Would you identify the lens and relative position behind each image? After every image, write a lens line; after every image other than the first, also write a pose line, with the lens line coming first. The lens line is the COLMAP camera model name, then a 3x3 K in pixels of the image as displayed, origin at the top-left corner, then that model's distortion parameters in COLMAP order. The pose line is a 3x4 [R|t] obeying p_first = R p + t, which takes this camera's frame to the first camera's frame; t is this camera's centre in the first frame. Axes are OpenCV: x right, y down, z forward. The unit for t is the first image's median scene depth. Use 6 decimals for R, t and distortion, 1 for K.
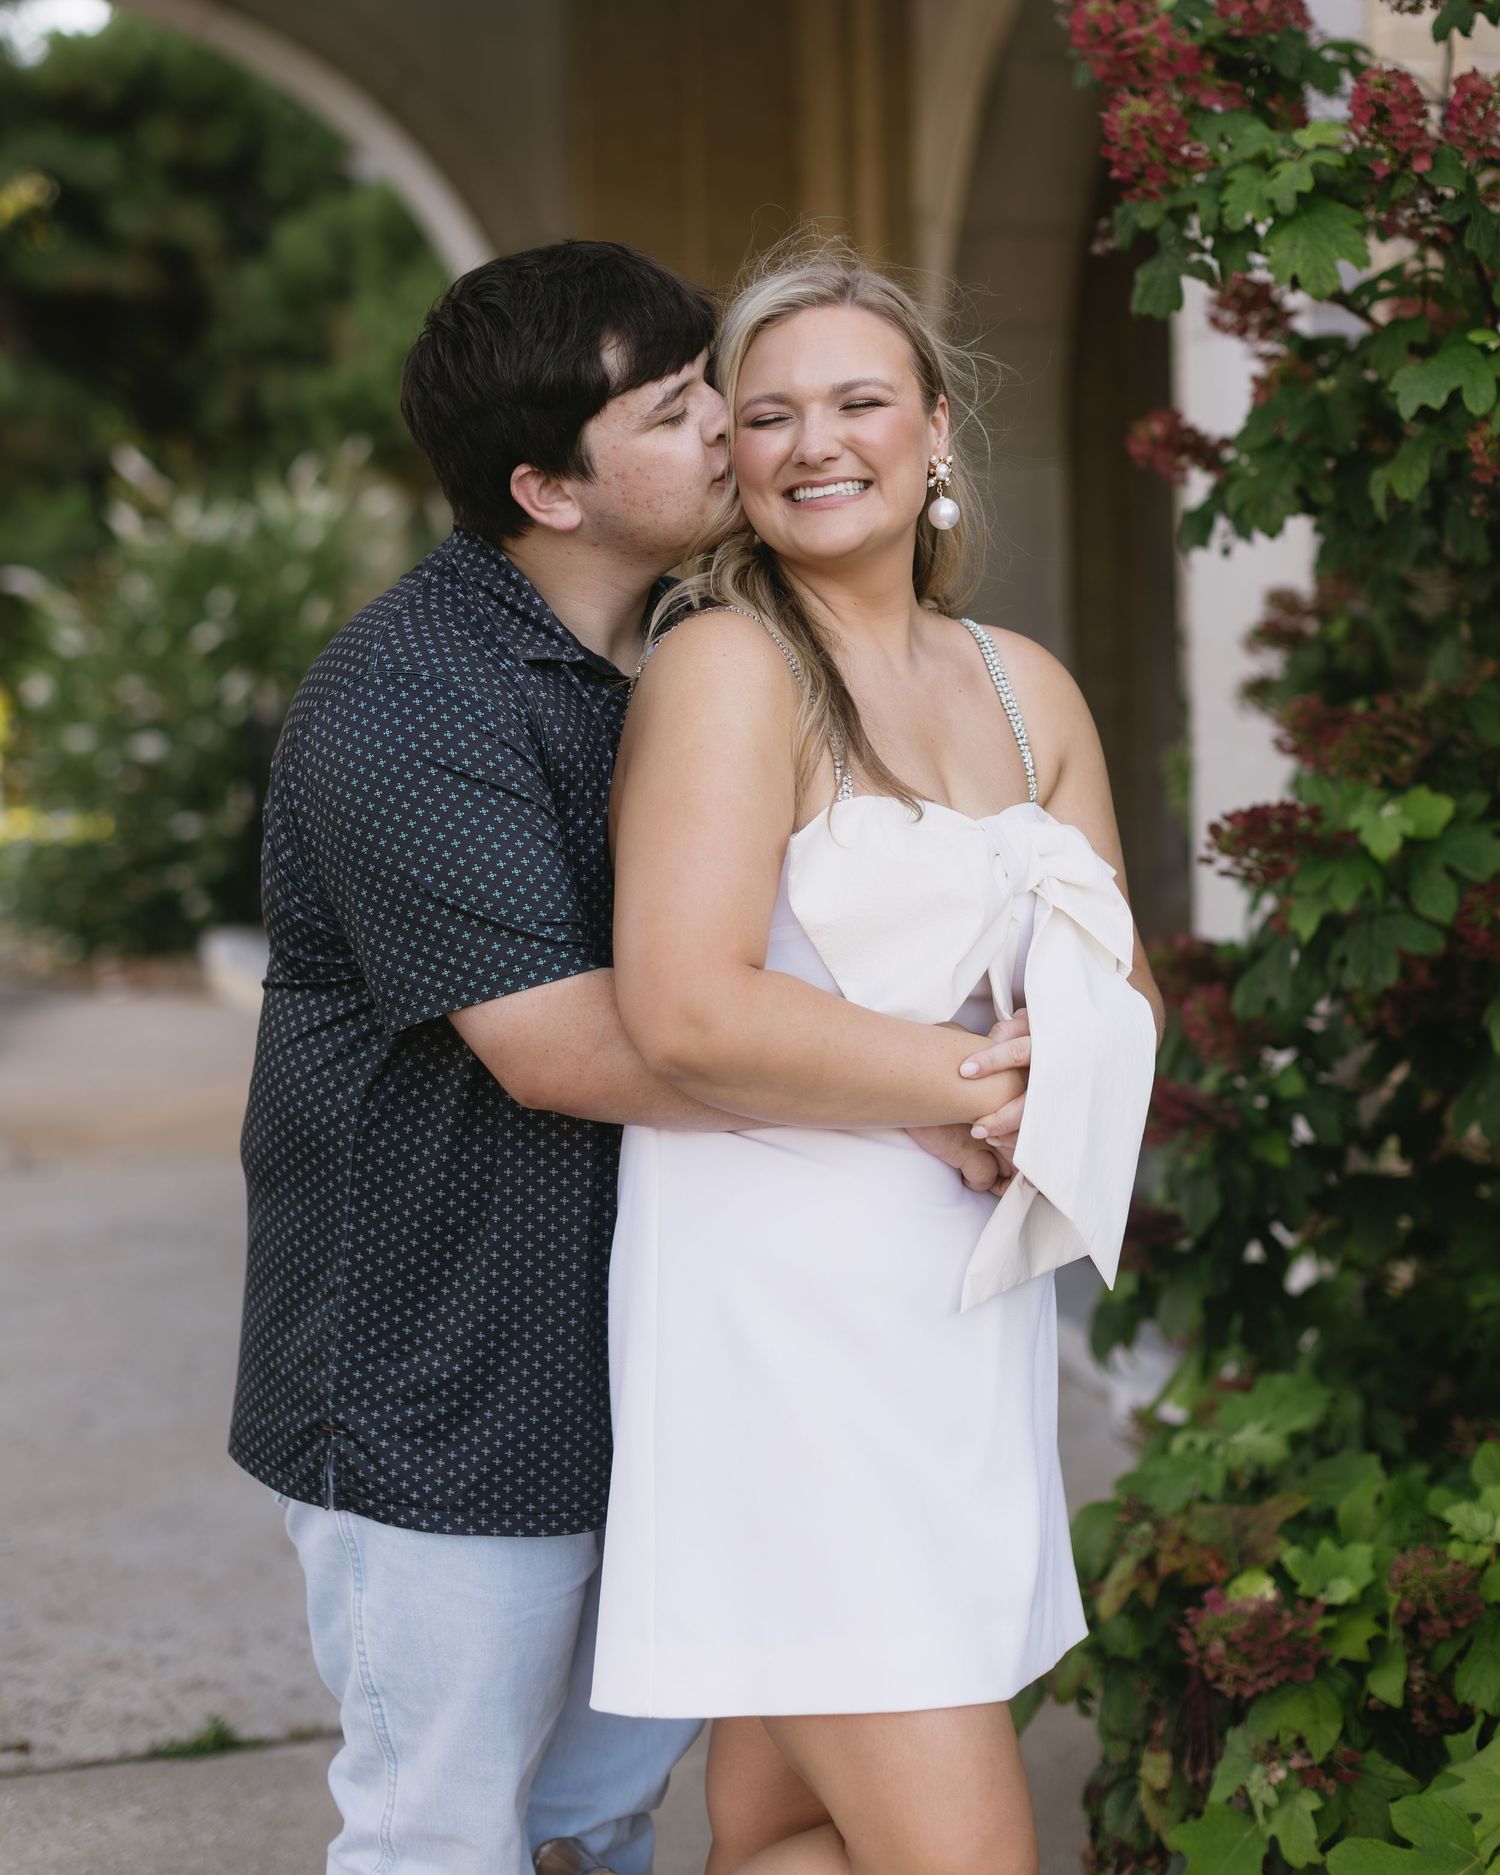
lens RADIAL K [[2784.2, 0, 749.3], [0, 2784.2, 933.8], [0, 0, 1]] dist [-0.031947, 0.000000]
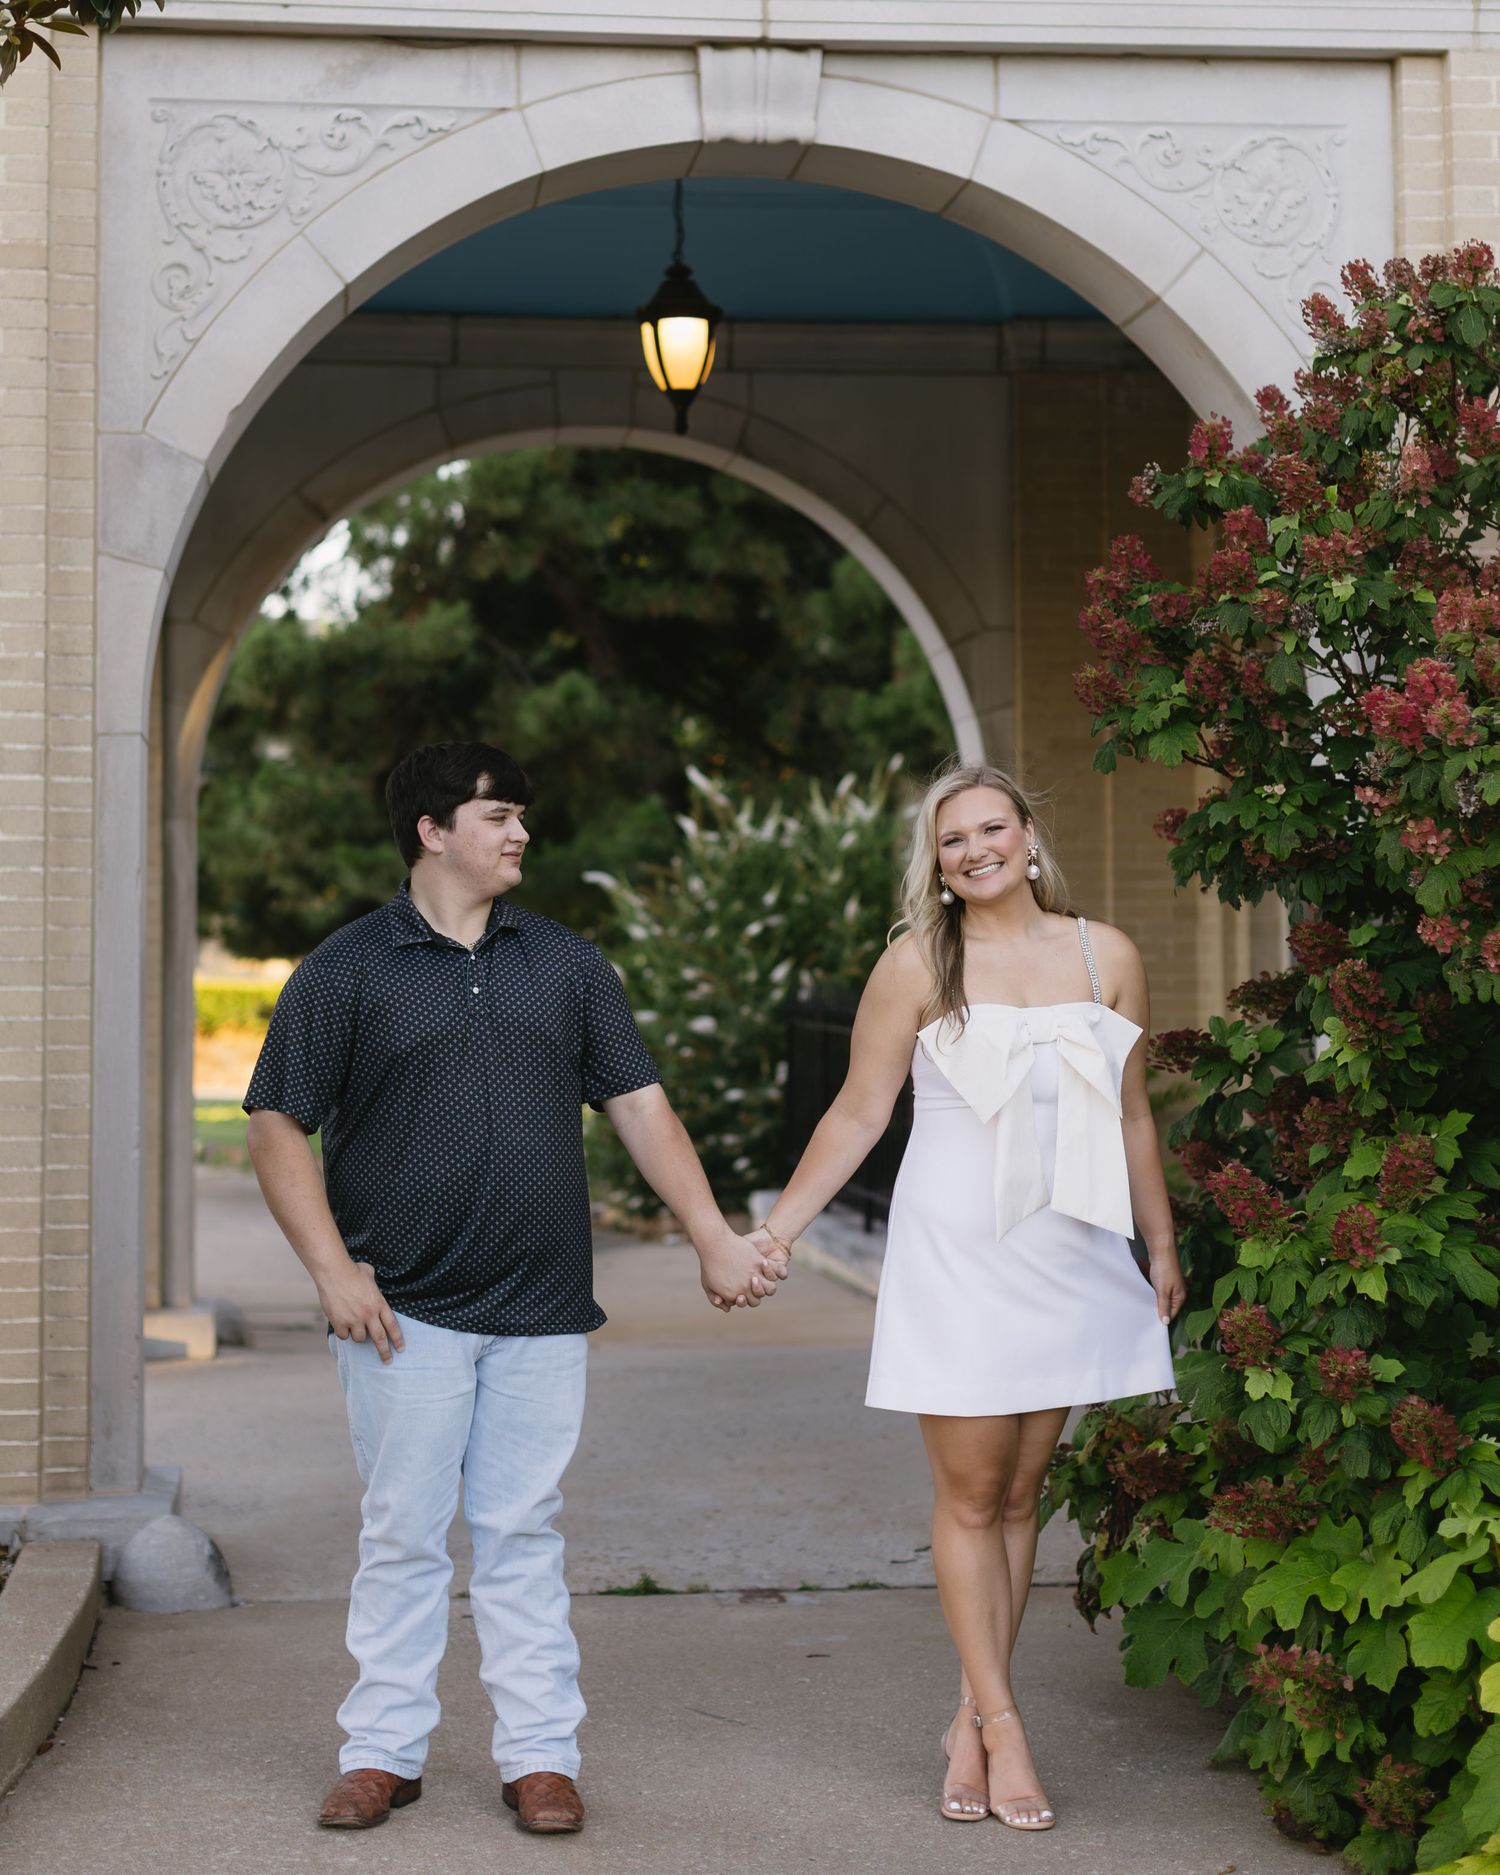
lens RADIAL K [[2784.2, 0, 750.1], [0, 2784.2, 938.0], [0, 0, 1]] dist [-0.031947, 0.000000]
pose [[0.978989, 0.006018, -0.203824, 0.033975], [-0.026767, 0.994708, -0.099196, 0.009743], [0.202148, 0.102567, 0.973969, -0.108485]]
